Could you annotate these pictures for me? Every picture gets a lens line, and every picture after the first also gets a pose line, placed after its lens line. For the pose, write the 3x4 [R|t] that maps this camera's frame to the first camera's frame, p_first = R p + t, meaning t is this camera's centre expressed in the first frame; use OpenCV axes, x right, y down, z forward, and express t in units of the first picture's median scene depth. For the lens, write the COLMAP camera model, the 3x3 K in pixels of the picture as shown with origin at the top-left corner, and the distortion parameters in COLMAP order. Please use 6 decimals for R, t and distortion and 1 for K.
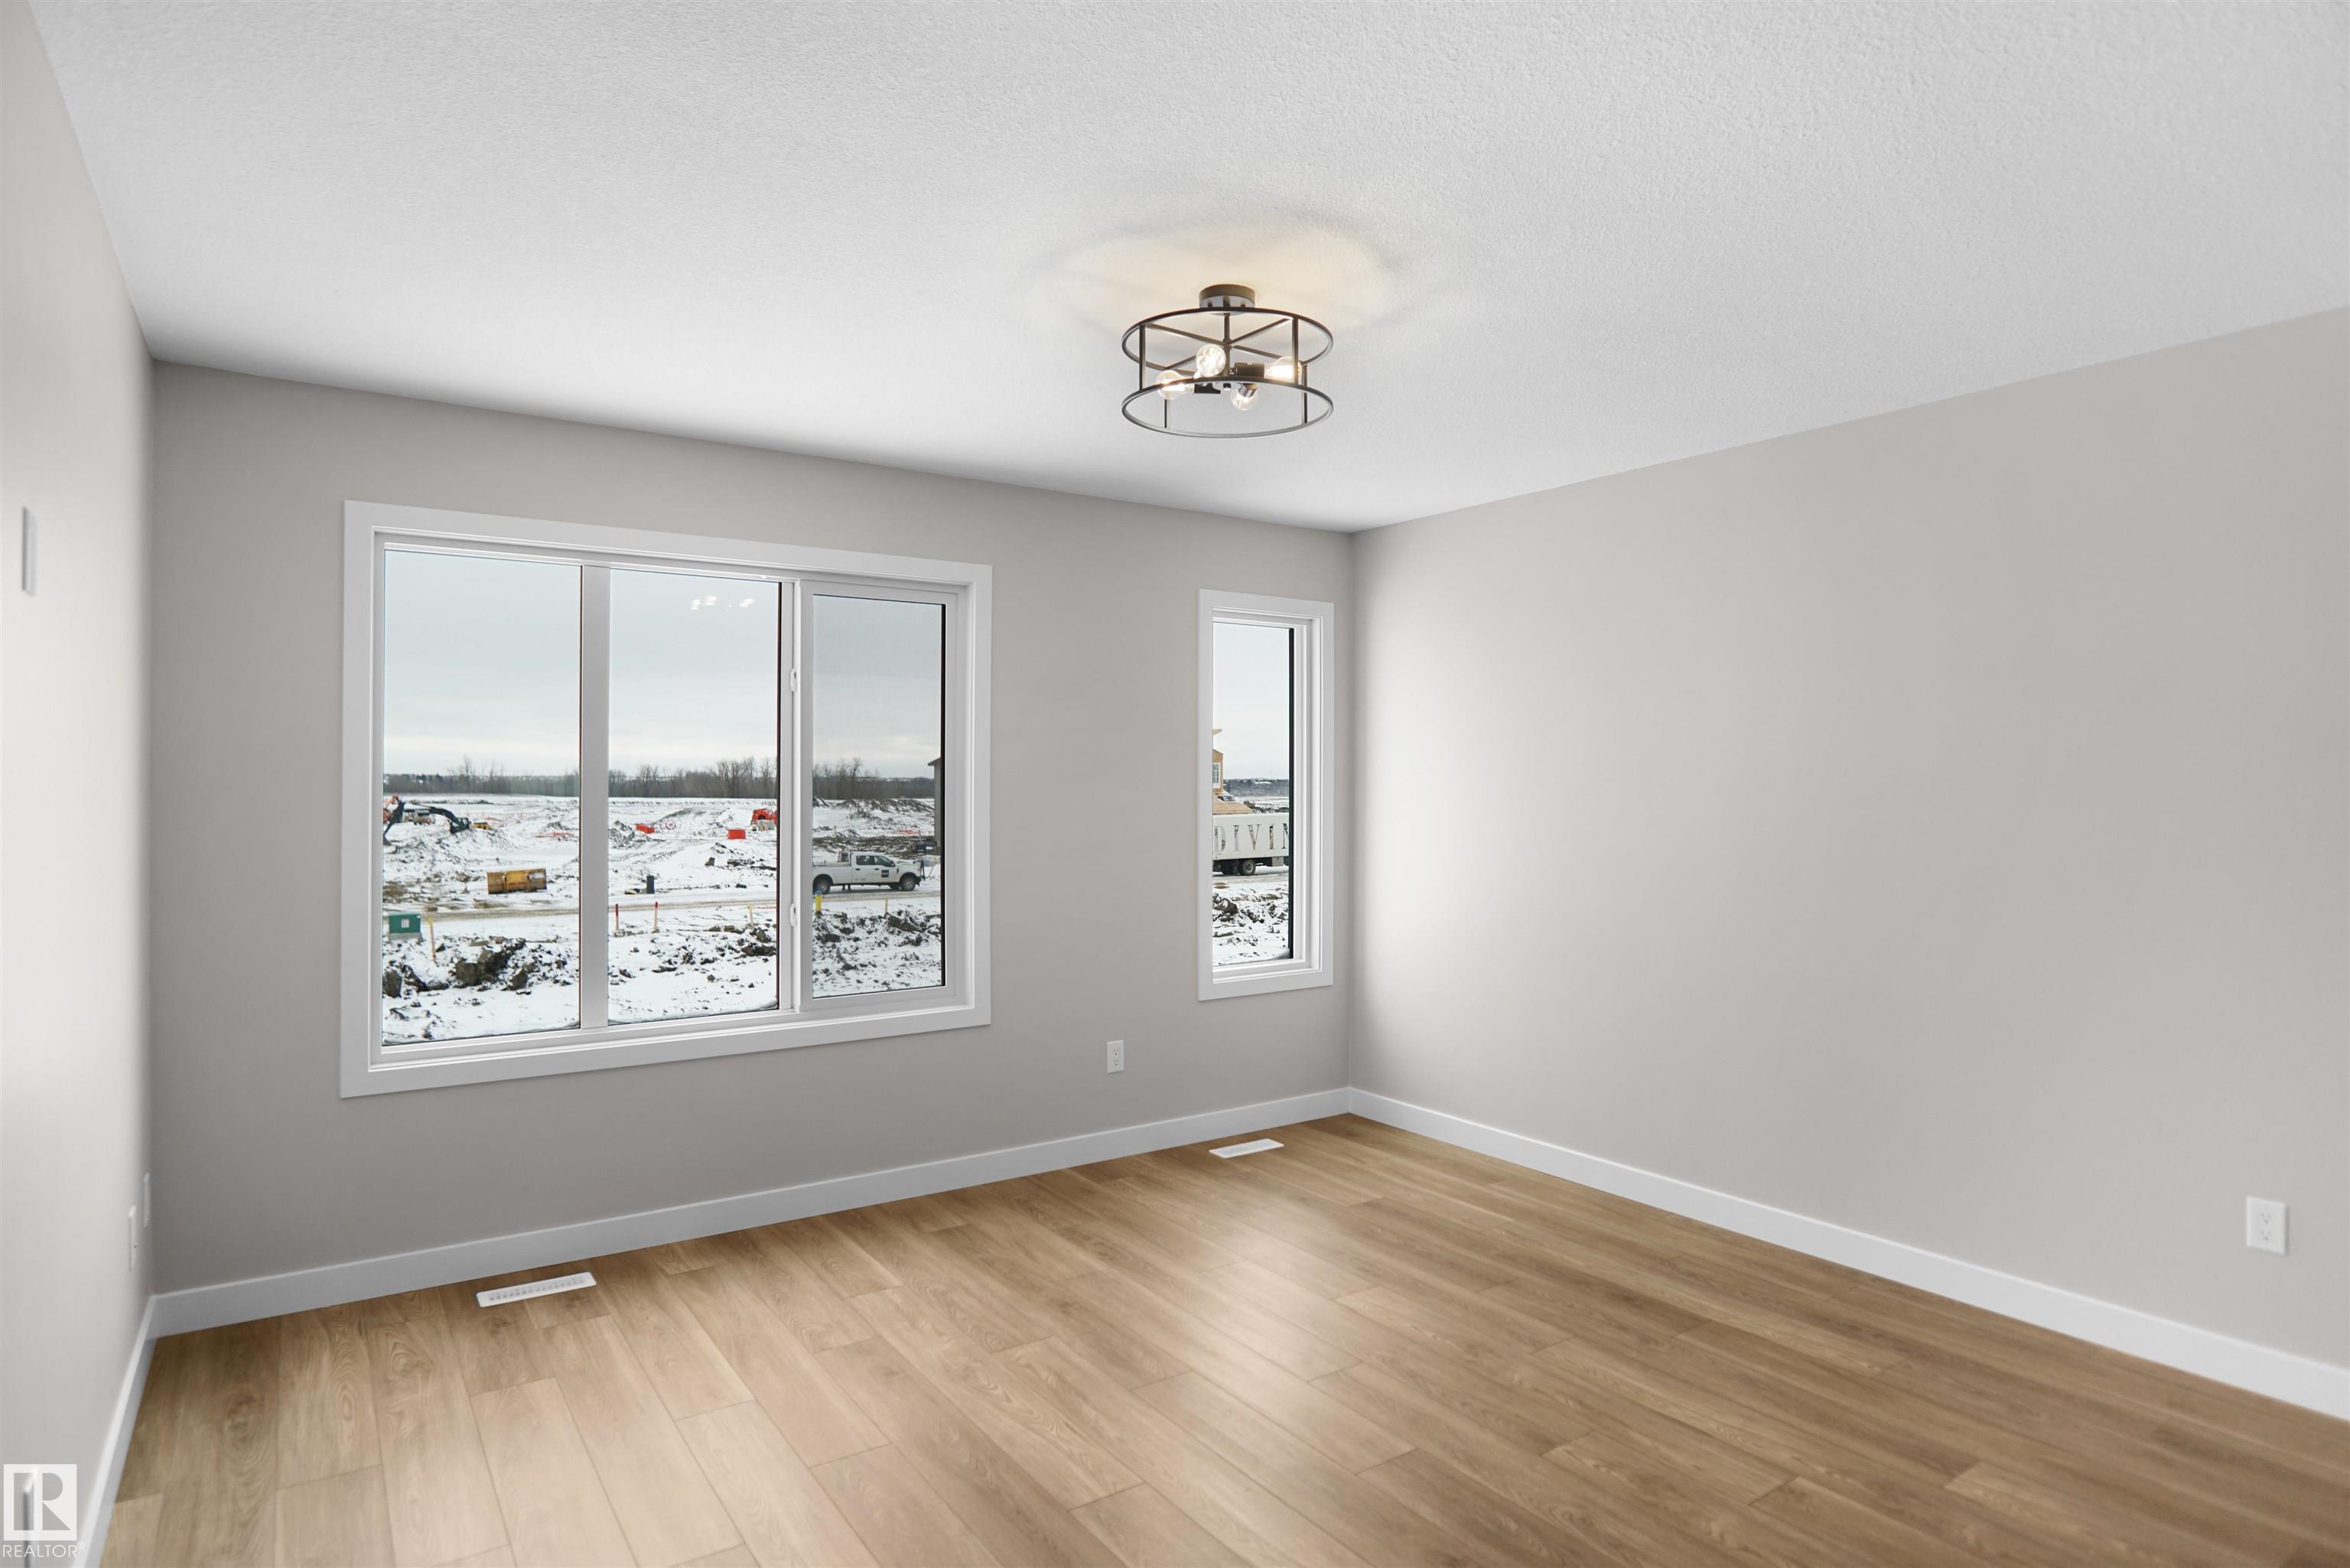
lens RADIAL K [[1290.4, 0, 1207.2], [0, 1290.4, 765.5], [0, 0, 1]] dist [-0.027347, 0.005469]
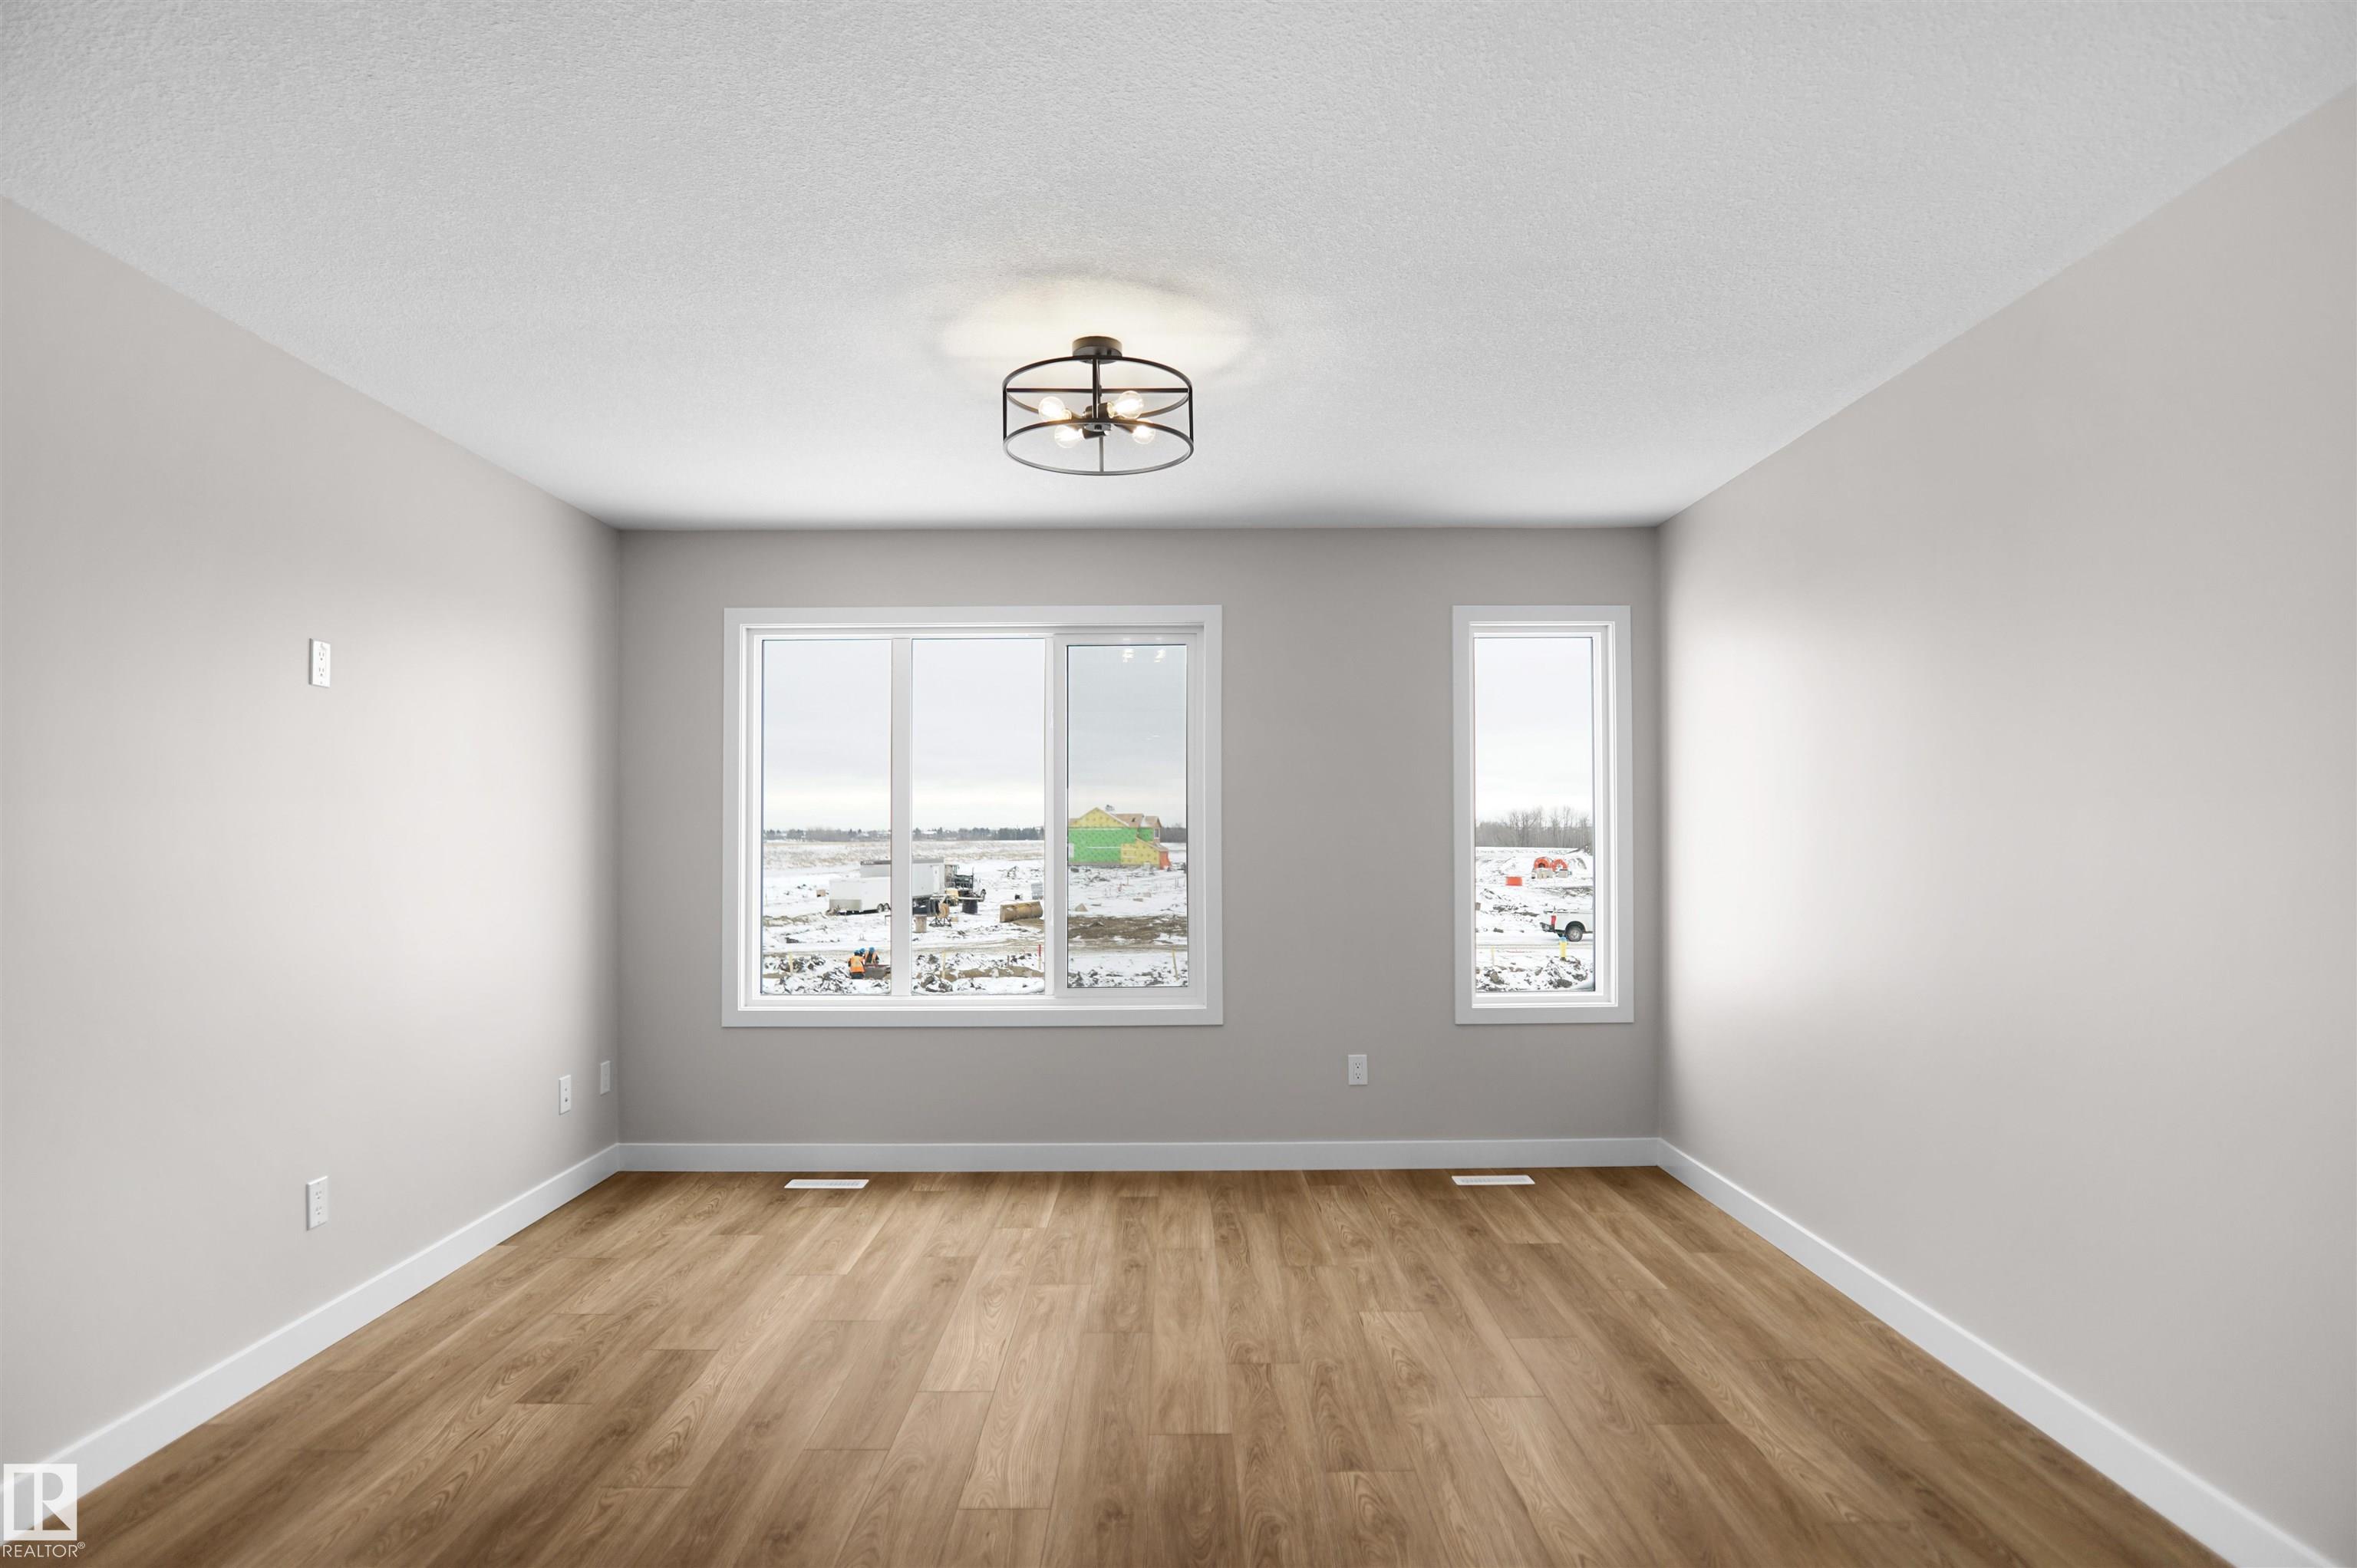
lens RADIAL K [[1294.2, 0, 1184.8], [0, 1294.2, 795.8], [0, 0, 1]] dist [-0.027347, 0.005469]
pose [[0.819457, -0.022178, -0.572711, 0.517594], [0.013893, 0.999726, -0.018835, 0.032161], [0.572972, 0.007478, 0.819541, 0.097910]]
